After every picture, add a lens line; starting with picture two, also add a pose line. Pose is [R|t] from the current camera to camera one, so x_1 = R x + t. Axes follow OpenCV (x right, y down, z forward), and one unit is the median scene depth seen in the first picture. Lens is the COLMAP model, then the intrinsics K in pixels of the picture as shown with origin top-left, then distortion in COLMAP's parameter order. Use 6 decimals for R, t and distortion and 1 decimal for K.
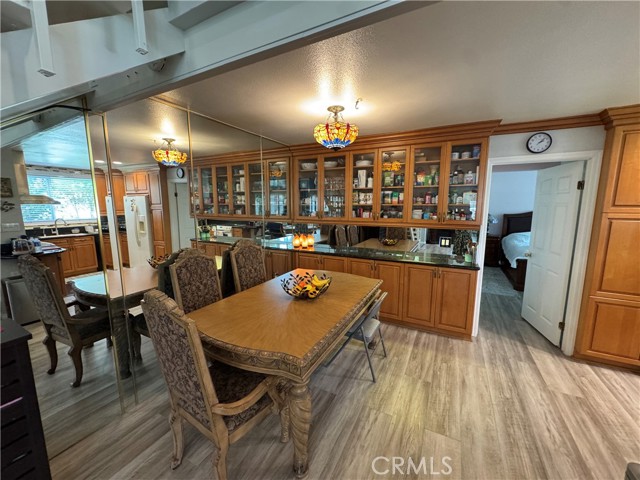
lens RADIAL K [[256.9, 0, 321.5], [0, 256.9, 239.1], [0, 0, 1]] dist [-0.000842, 0.000122]
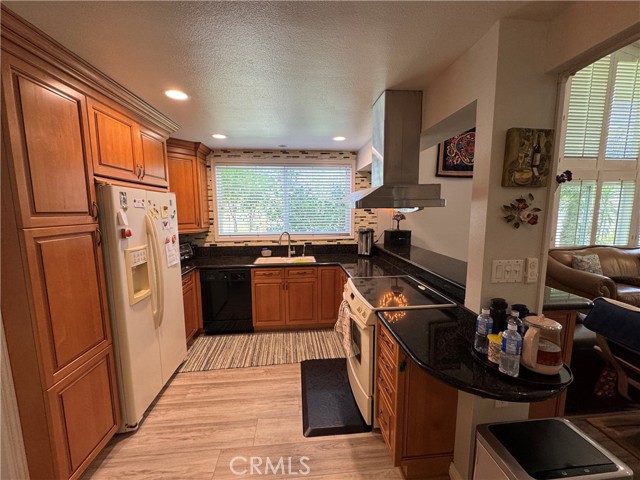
lens RADIAL K [[256.9, 0, 319.4], [0, 256.9, 239.3], [0, 0, 1]] dist [-0.000842, 0.000122]
pose [[-0.550310, -0.099168, 0.829050, 0.204250], [0.111844, 0.975219, 0.190892, -0.062201], [-0.827436, 0.197774, -0.525581, 0.439828]]
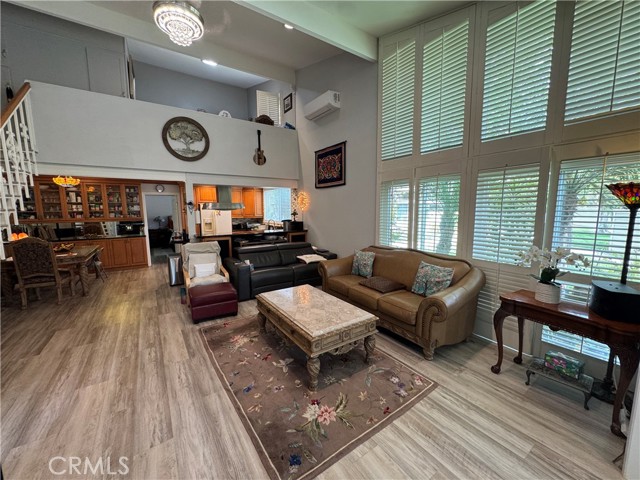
lens RADIAL K [[256.9, 0, 321.7], [0, 256.9, 240.5], [0, 0, 1]] dist [-0.000842, 0.000122]
pose [[0.462908, -0.112917, 0.879185, -0.708721], [0.126711, 0.990096, 0.060446, 0.199655], [-0.877303, 0.083421, 0.472631, -1.495100]]
